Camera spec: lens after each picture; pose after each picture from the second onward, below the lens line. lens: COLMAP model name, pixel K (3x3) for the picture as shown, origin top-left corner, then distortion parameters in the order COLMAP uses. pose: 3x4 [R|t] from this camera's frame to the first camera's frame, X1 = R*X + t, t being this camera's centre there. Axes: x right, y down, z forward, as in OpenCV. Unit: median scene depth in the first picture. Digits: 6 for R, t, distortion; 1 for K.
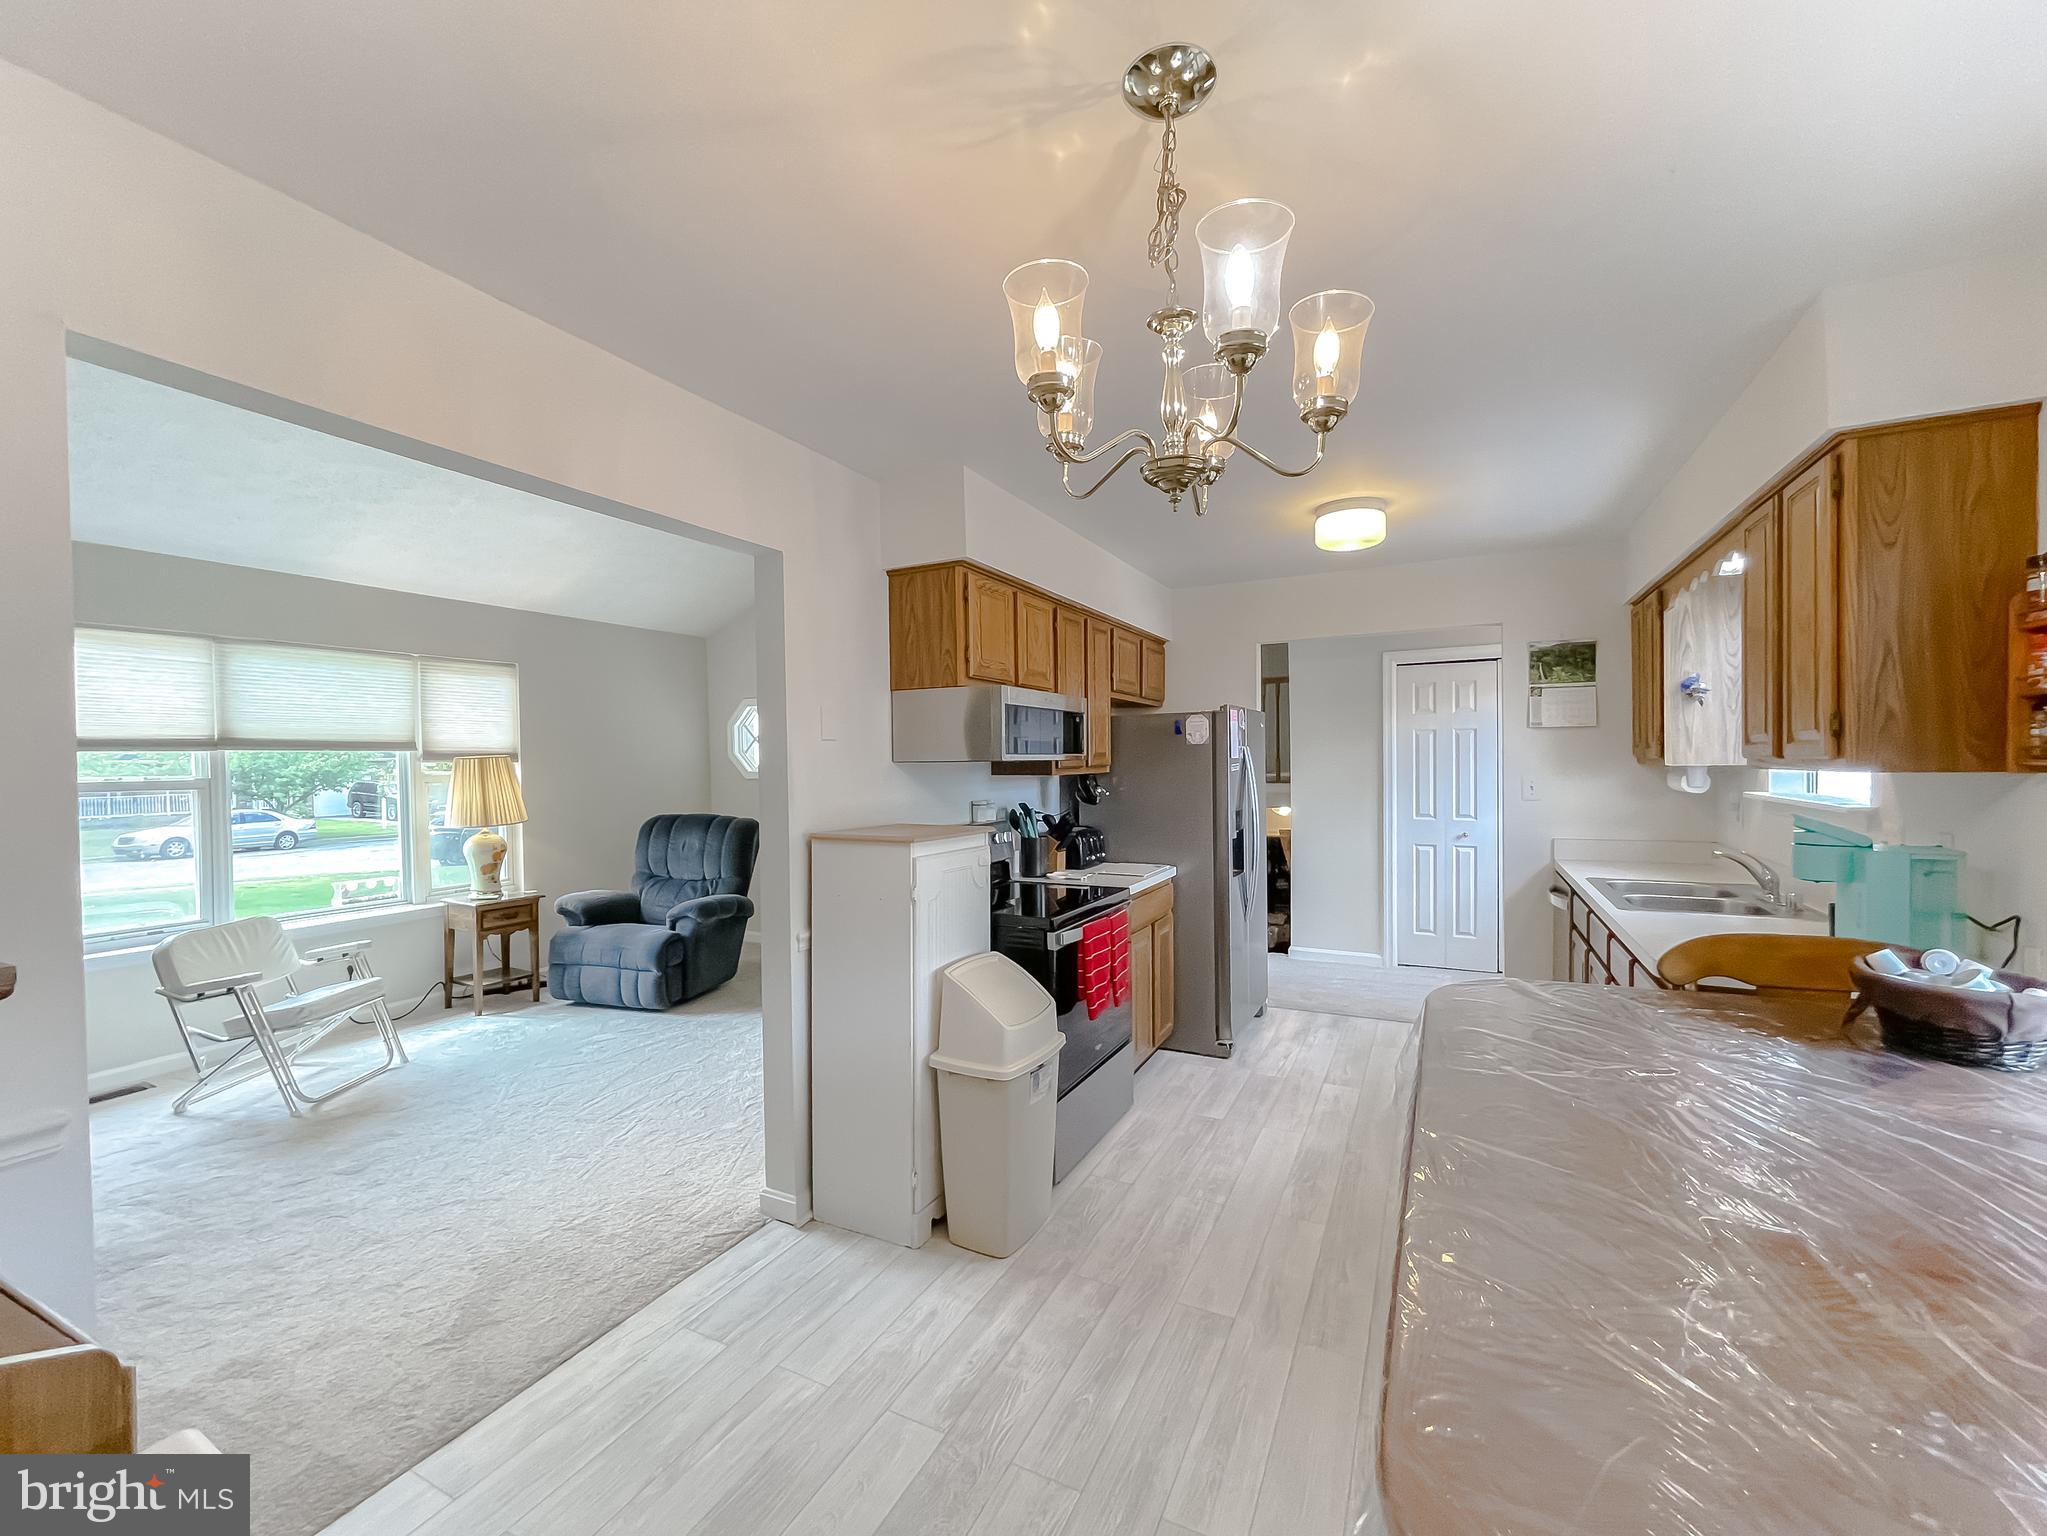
lens RADIAL K [[840.6, 0, 1021.7], [0, 840.6, 773.7], [0, 0, 1]] dist [0.001102, -0.000387]
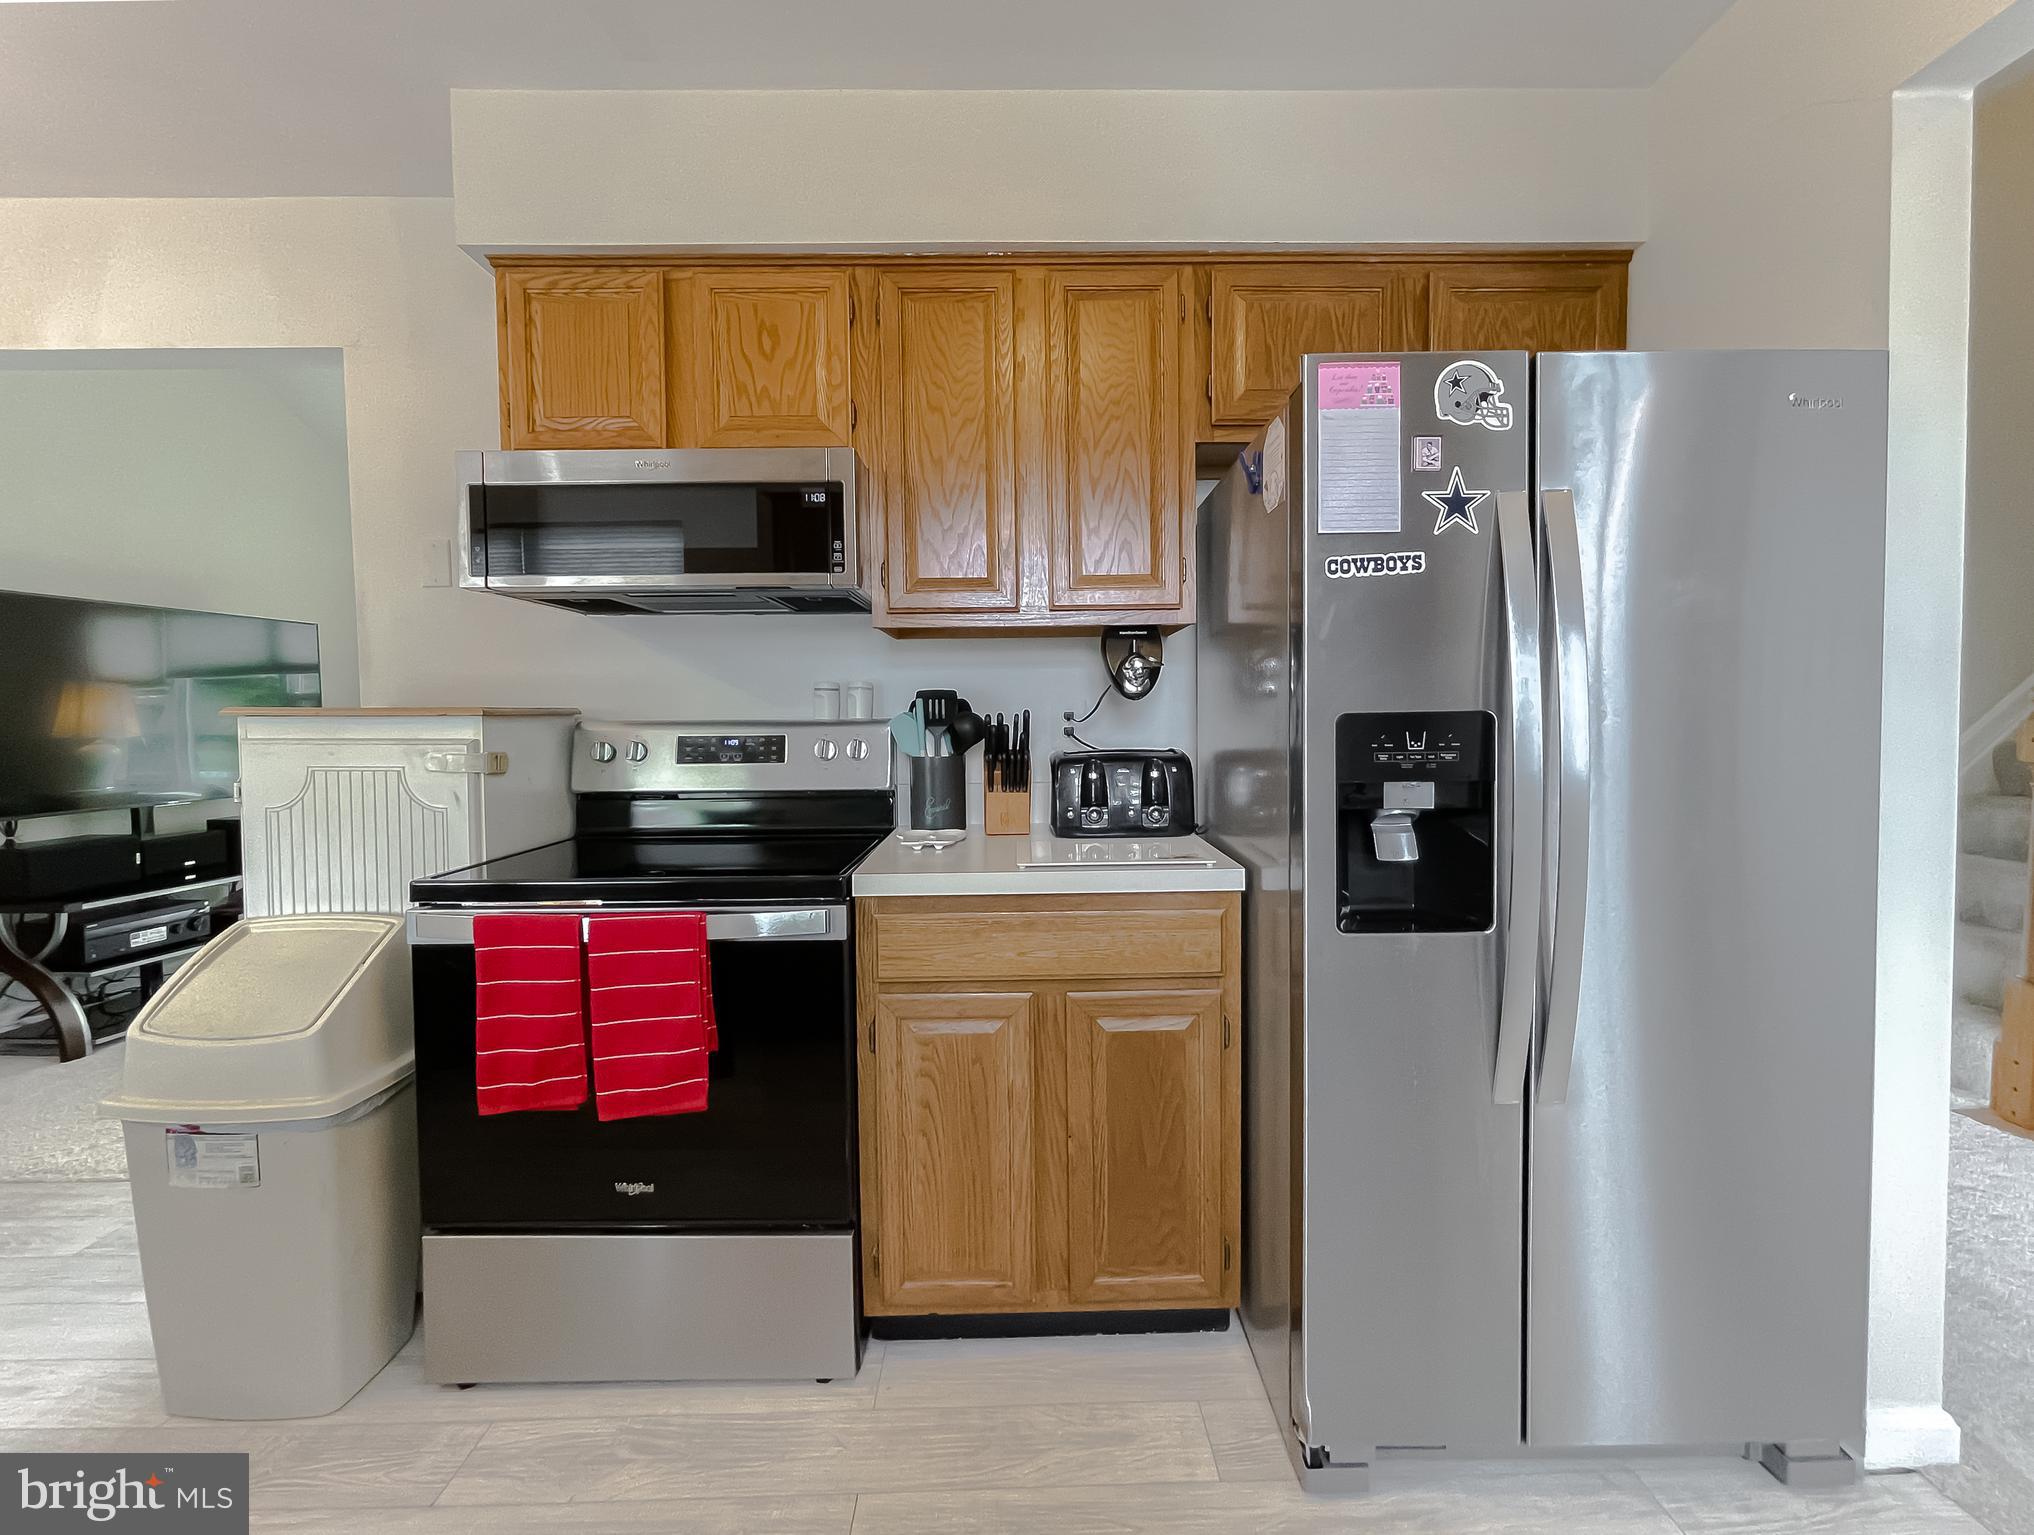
lens RADIAL K [[859.9, 0, 1022.9], [0, 859.9, 745.2], [0, 0, 1]] dist [-0.000326, -0.000056]
pose [[0.463824, 0.039073, -0.885065, 0.489828], [-0.004961, 0.999126, 0.041508, 0.046024], [0.885913, -0.014861, 0.463613, 0.786786]]
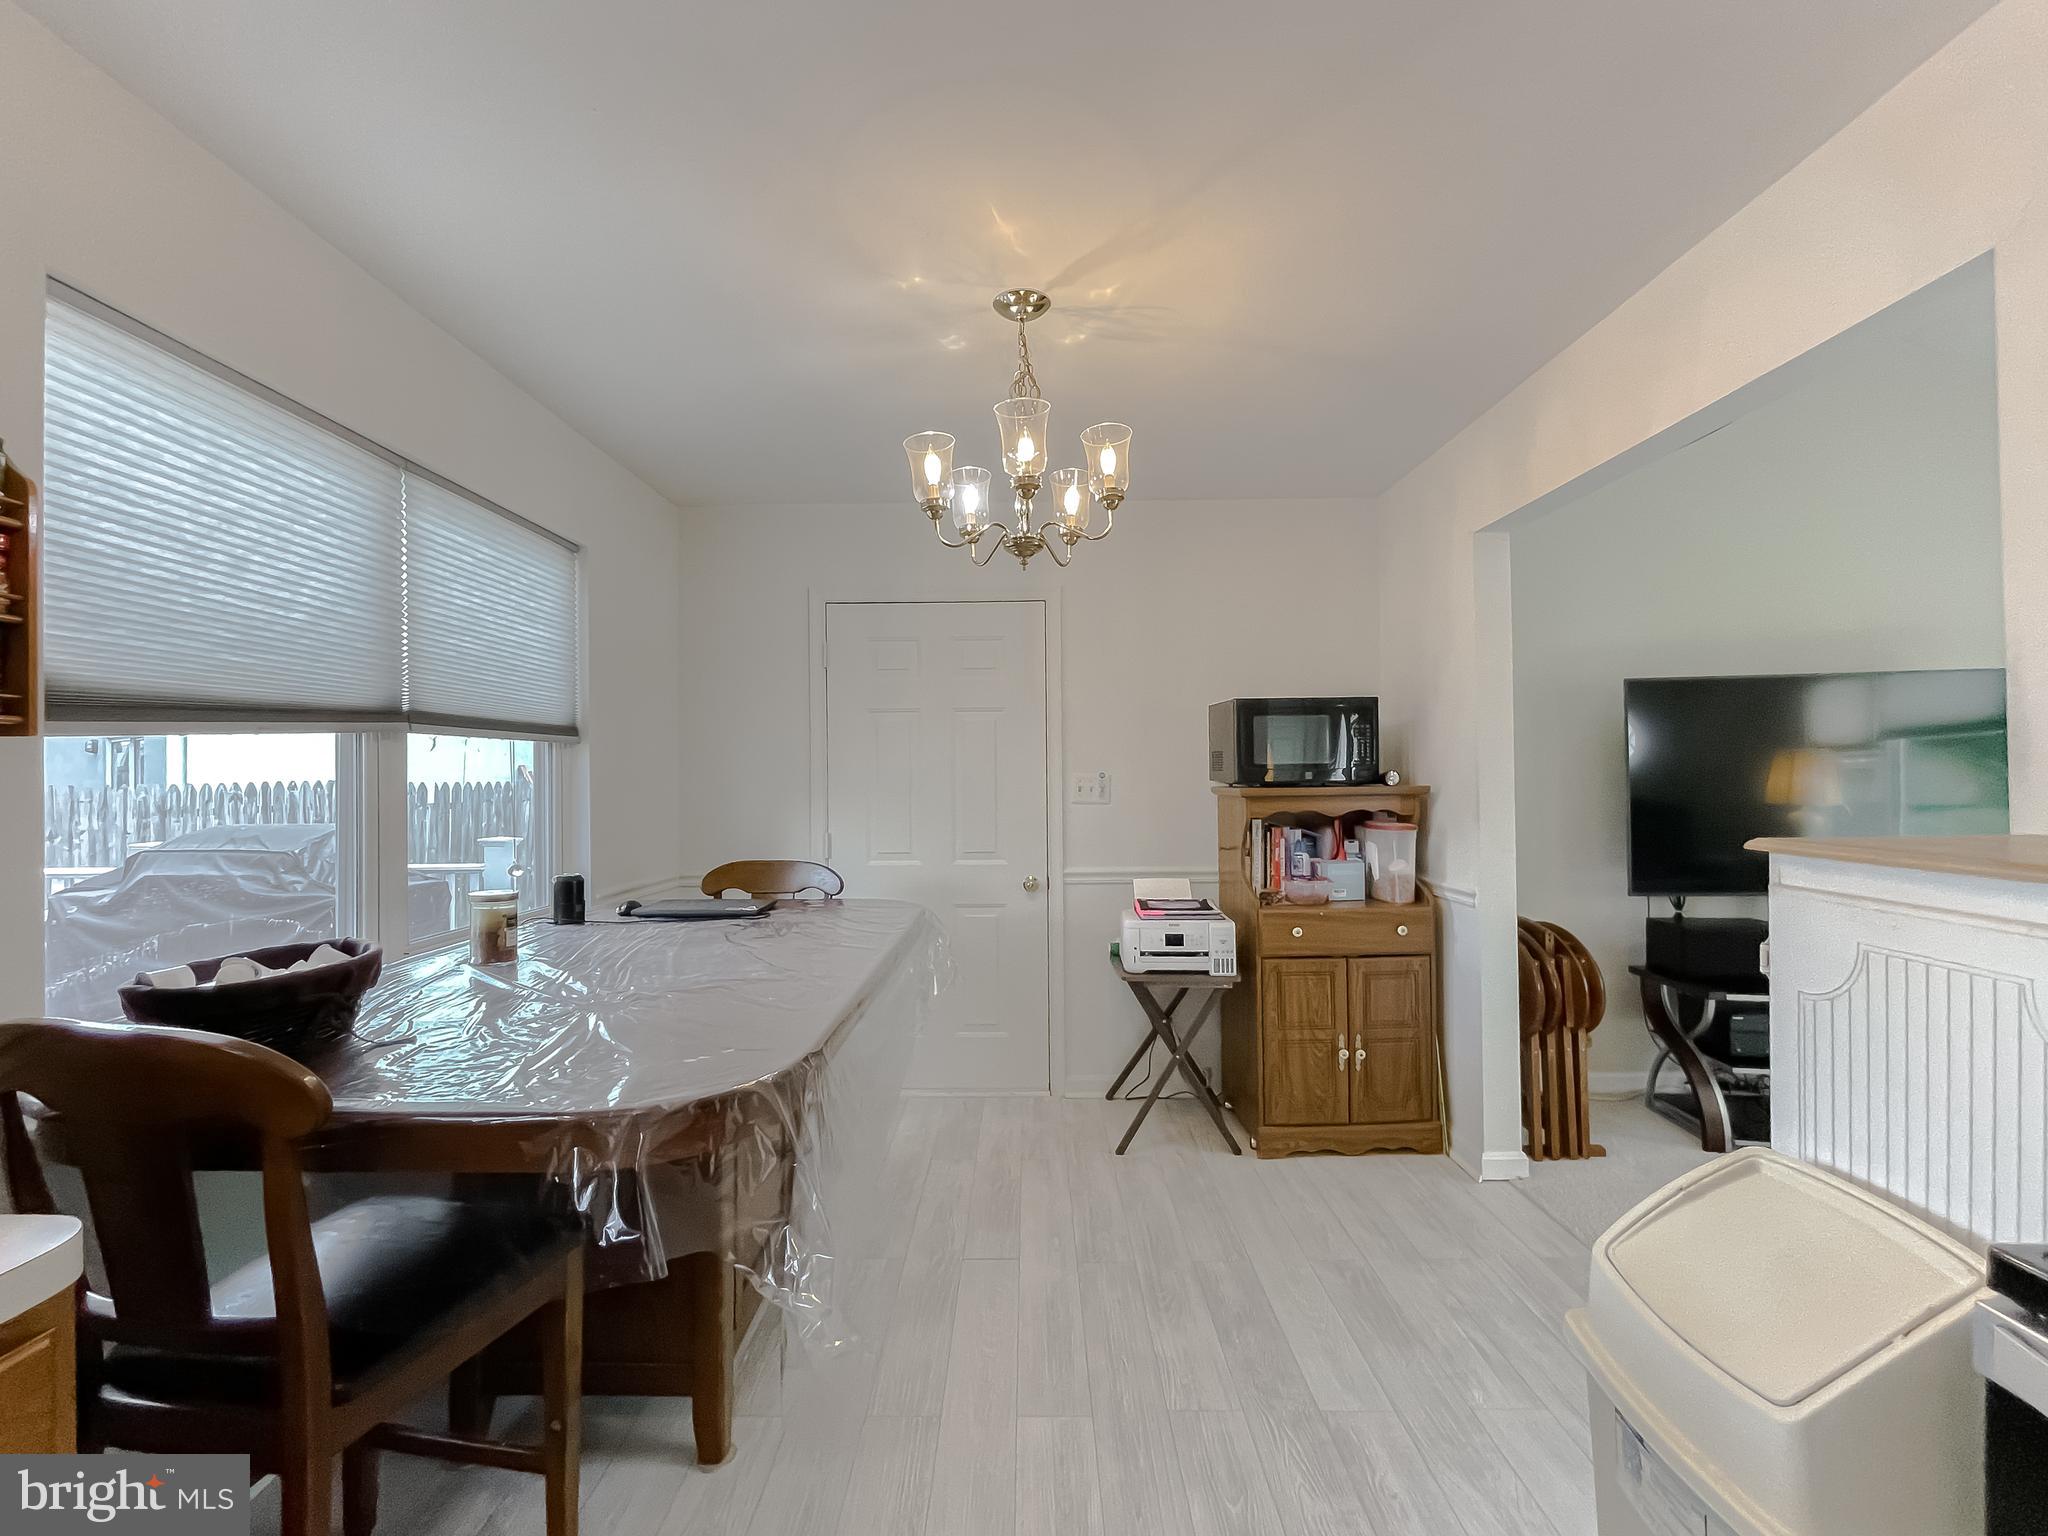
lens RADIAL K [[866.6, 0, 1015.8], [0, 866.6, 770.7], [0, 0, 1]] dist [-0.004439, -0.000408]
pose [[-0.898297, 0.015649, -0.439109, 0.297289], [0.013922, 0.999878, 0.007153, 0.016579], [0.439167, 0.000312, -0.898405, 0.796413]]
